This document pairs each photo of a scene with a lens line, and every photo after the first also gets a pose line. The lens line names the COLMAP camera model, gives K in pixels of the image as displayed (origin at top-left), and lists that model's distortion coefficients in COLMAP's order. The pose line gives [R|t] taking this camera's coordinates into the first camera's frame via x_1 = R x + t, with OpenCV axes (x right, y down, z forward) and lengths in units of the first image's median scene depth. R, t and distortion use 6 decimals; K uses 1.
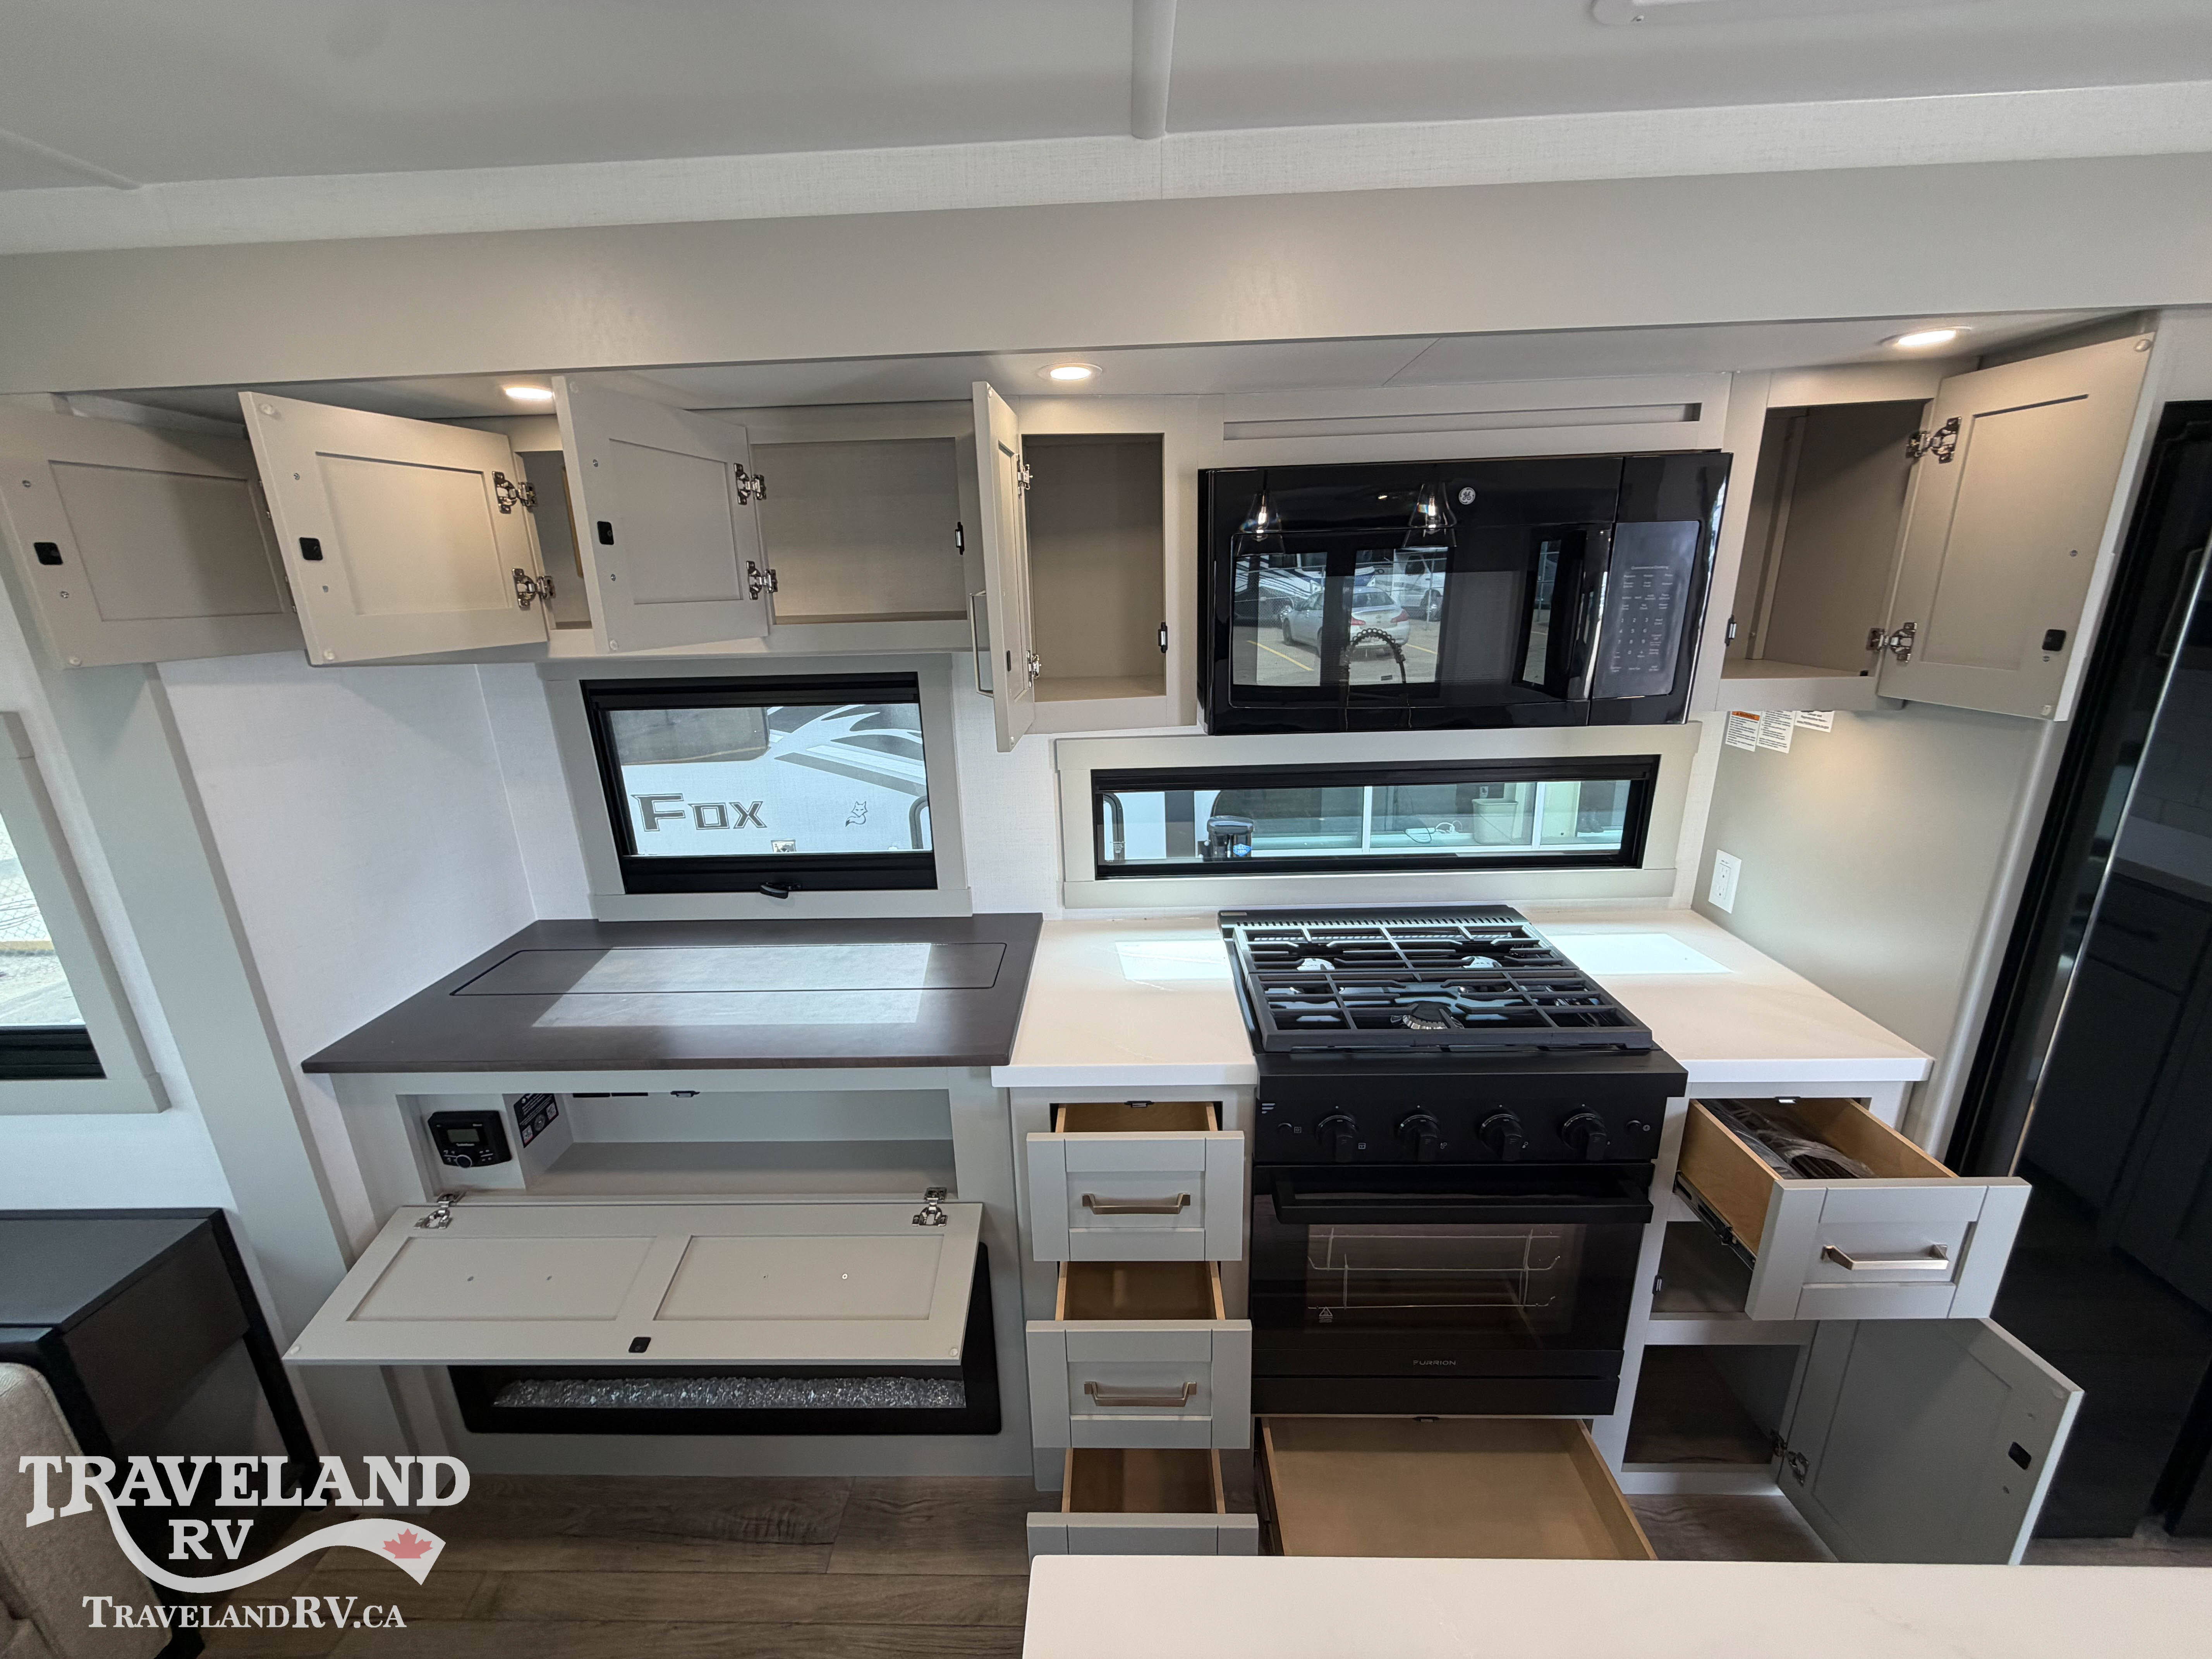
lens RADIAL K [[879.0, 0, 1097.3], [0, 879.0, 829.9], [0, 0, 1]] dist [-0.001799, 0.000387]
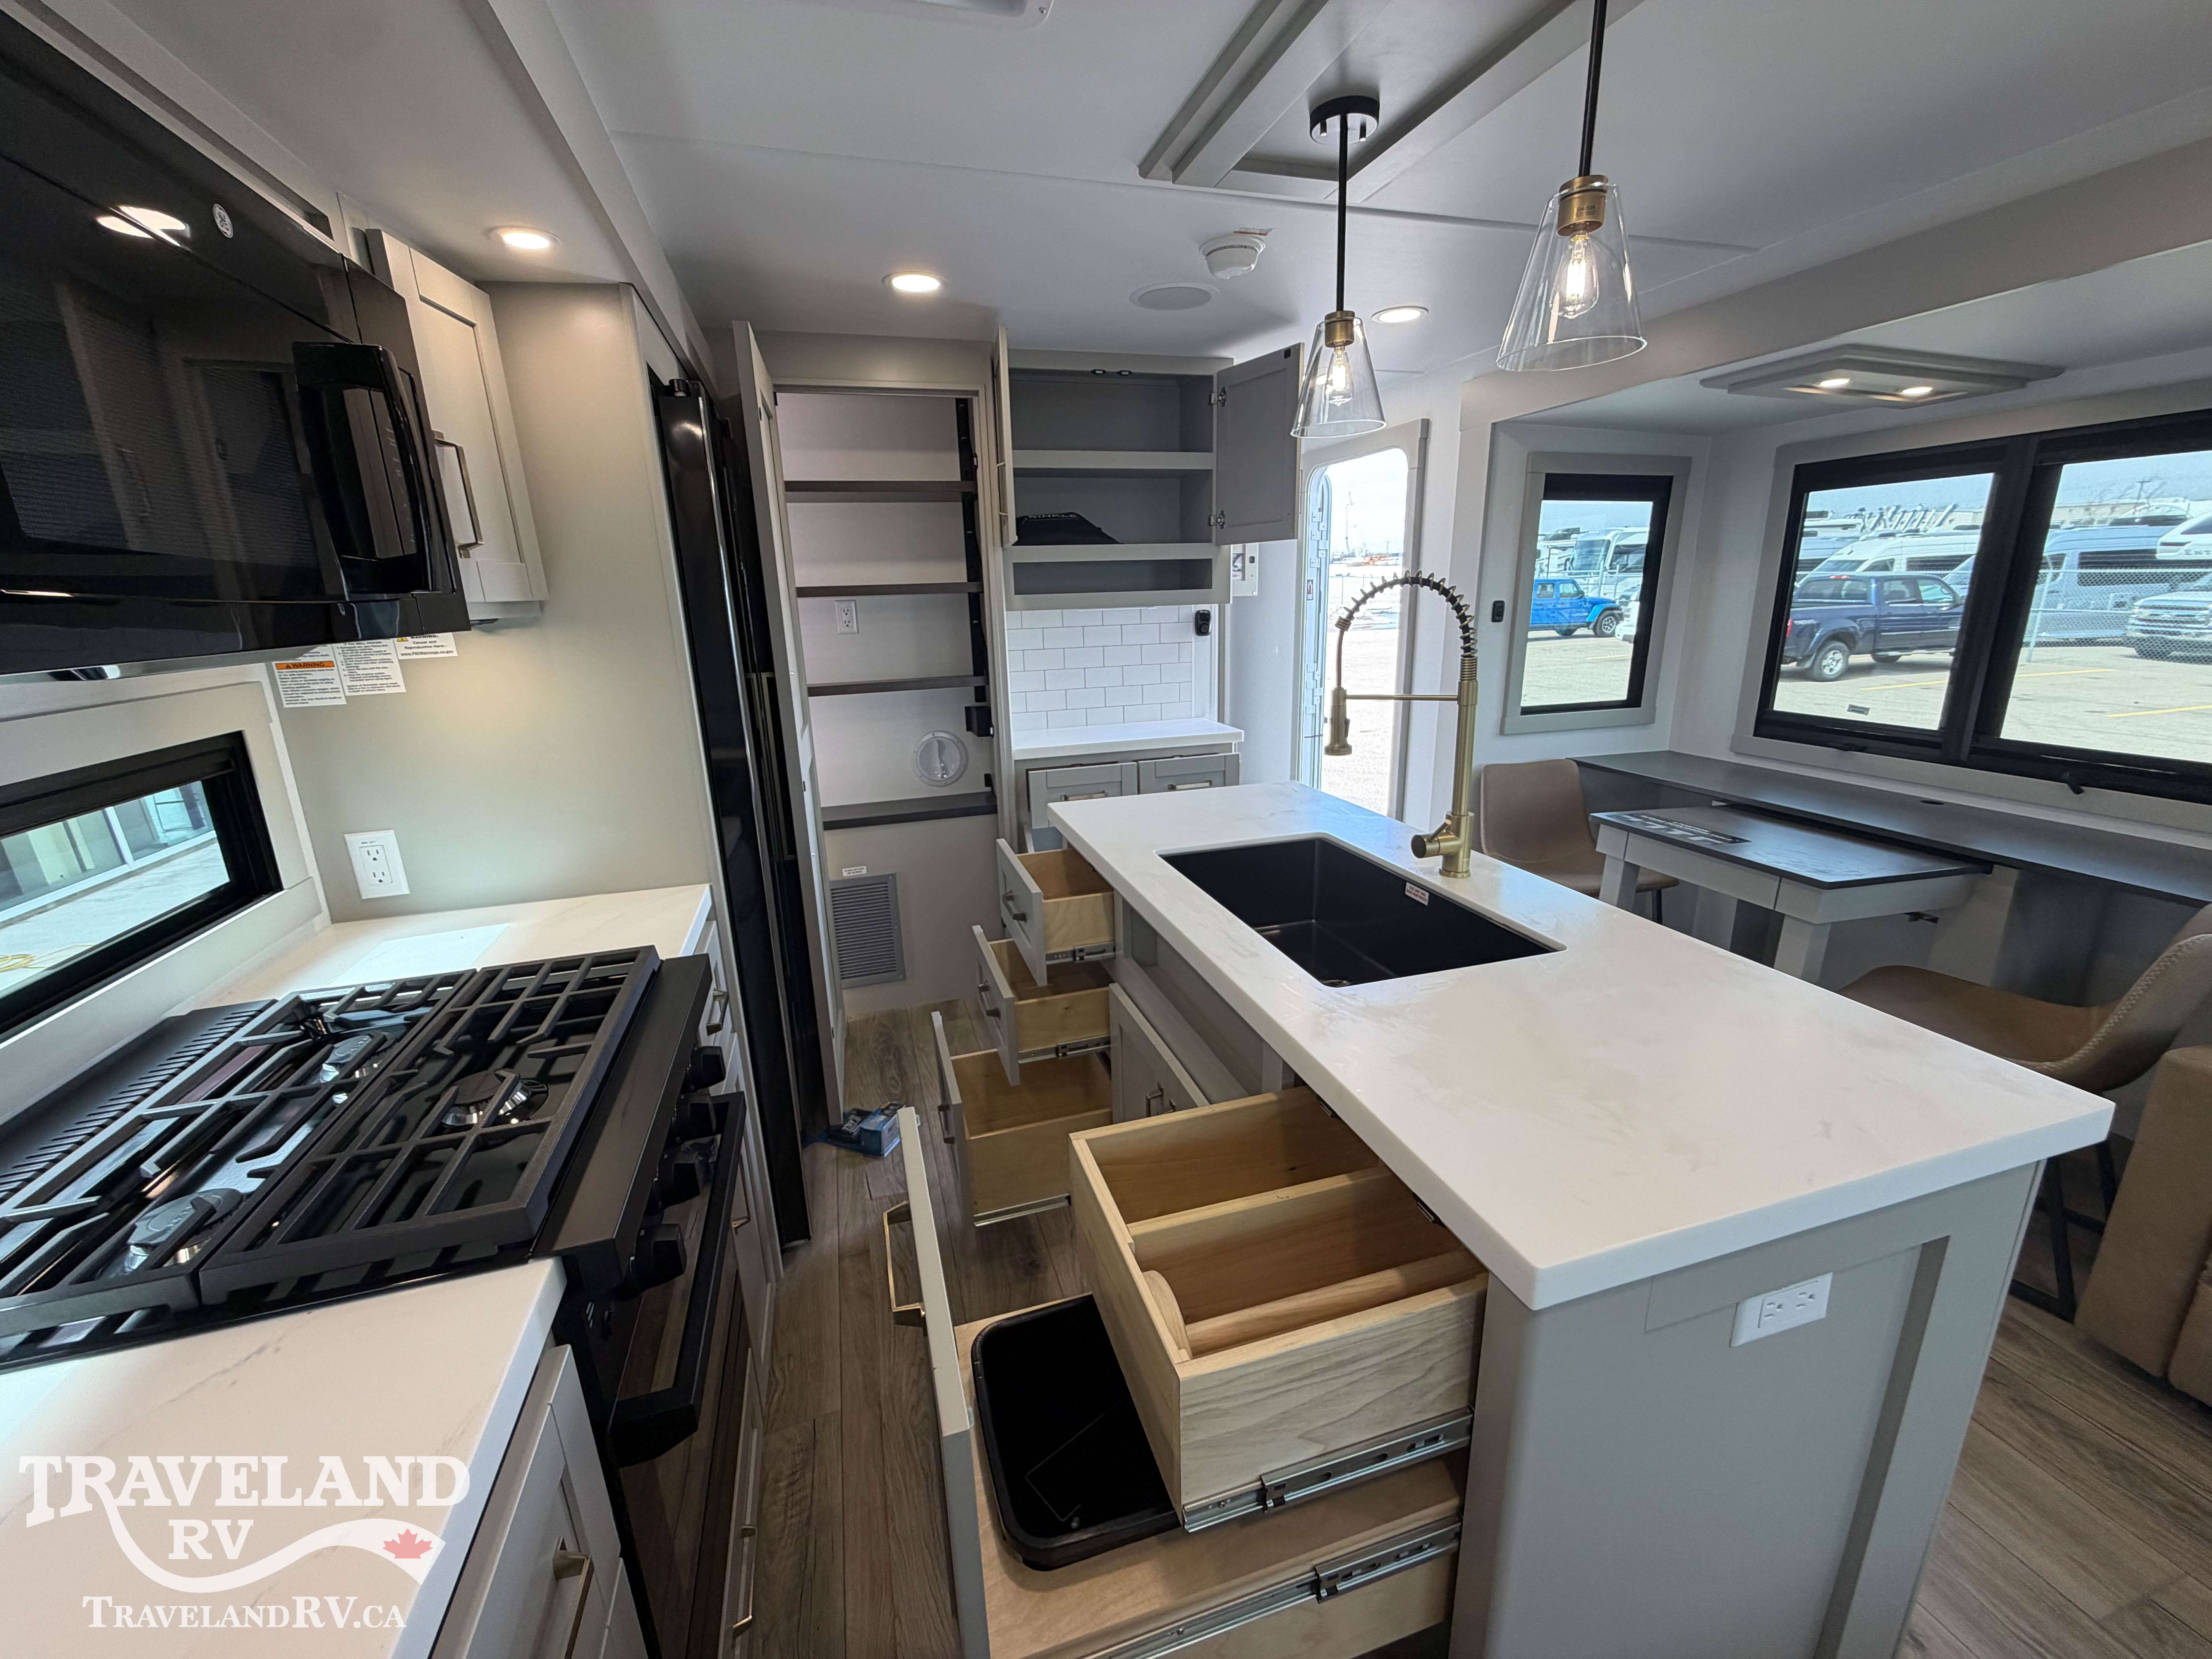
lens RADIAL K [[879.0, 0, 1097.3], [0, 879.0, 829.9], [0, 0, 1]] dist [-0.001799, 0.000387]
pose [[-0.314531, -0.211985, 0.925275, -0.283852], [0.306302, 0.899940, 0.310302, -0.021919], [-0.898471, 0.381013, -0.218127, 0.599579]]
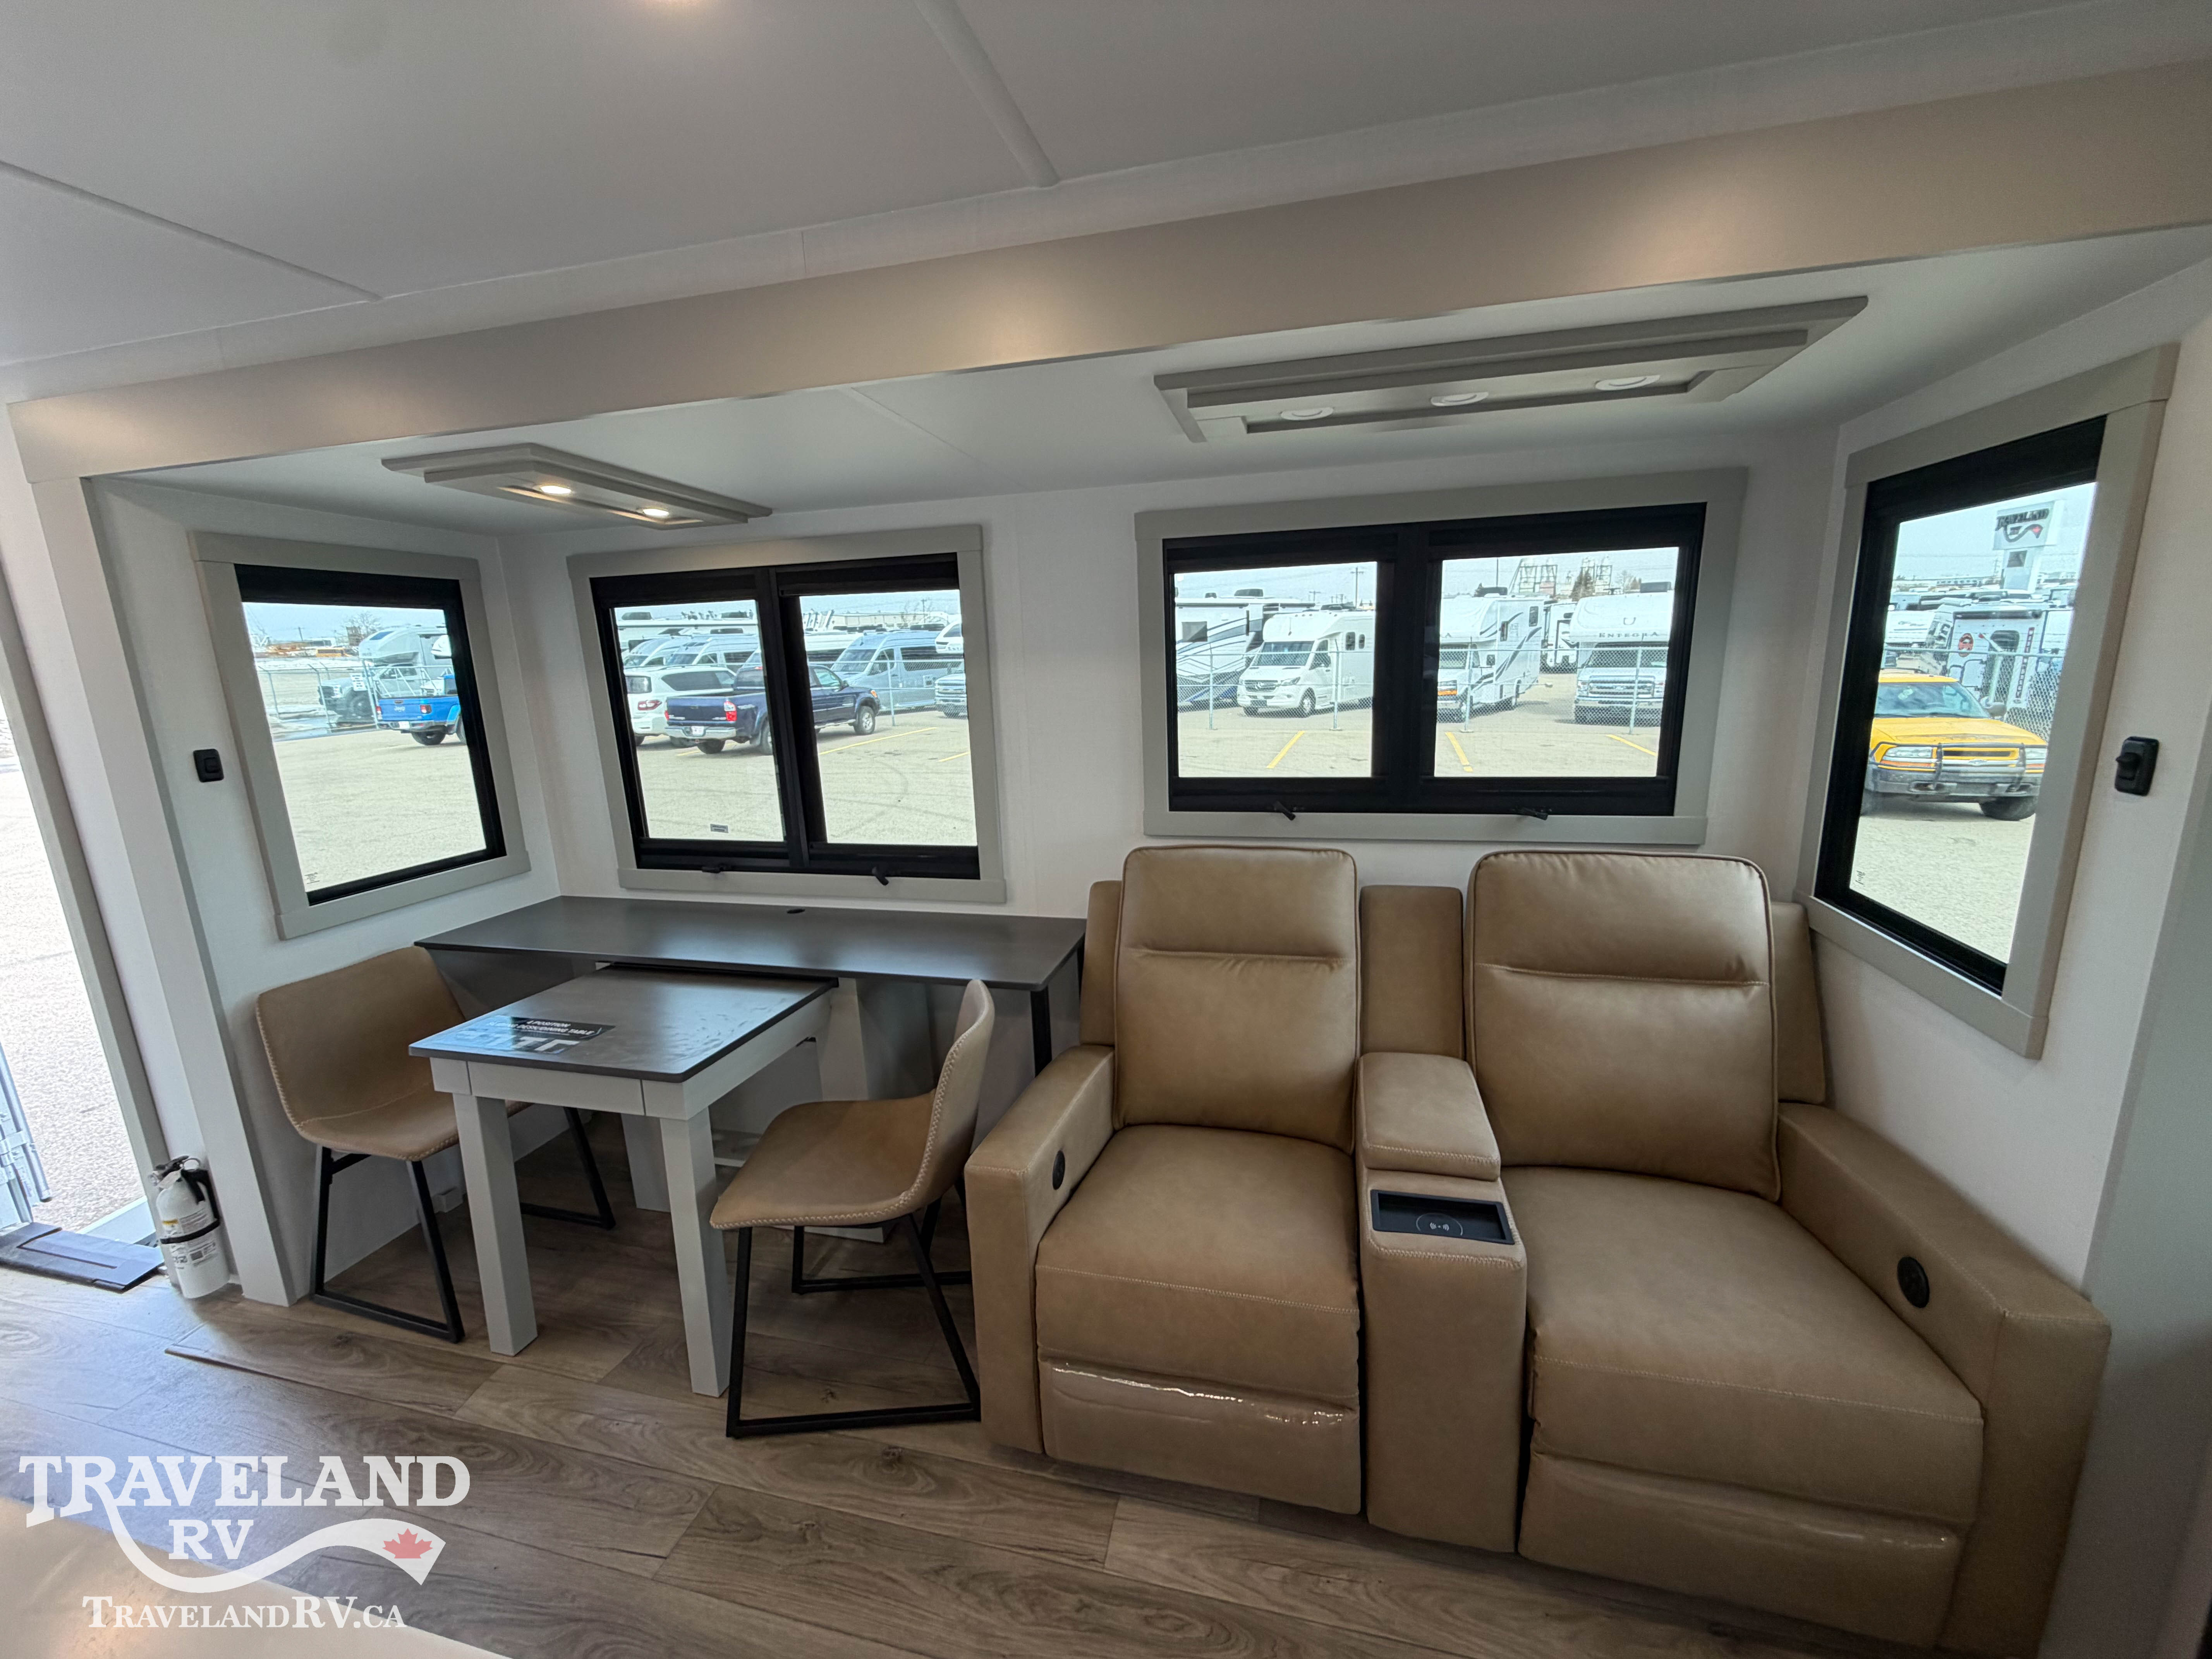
lens RADIAL K [[879.0, 0, 1097.3], [0, 879.0, 829.9], [0, 0, 1]] dist [-0.001799, 0.000387]
pose [[-0.973147, 0.020640, 0.229256, -0.202153], [0.127564, 0.877398, 0.462493, 0.071661], [-0.191603, 0.479319, -0.856471, 0.109943]]
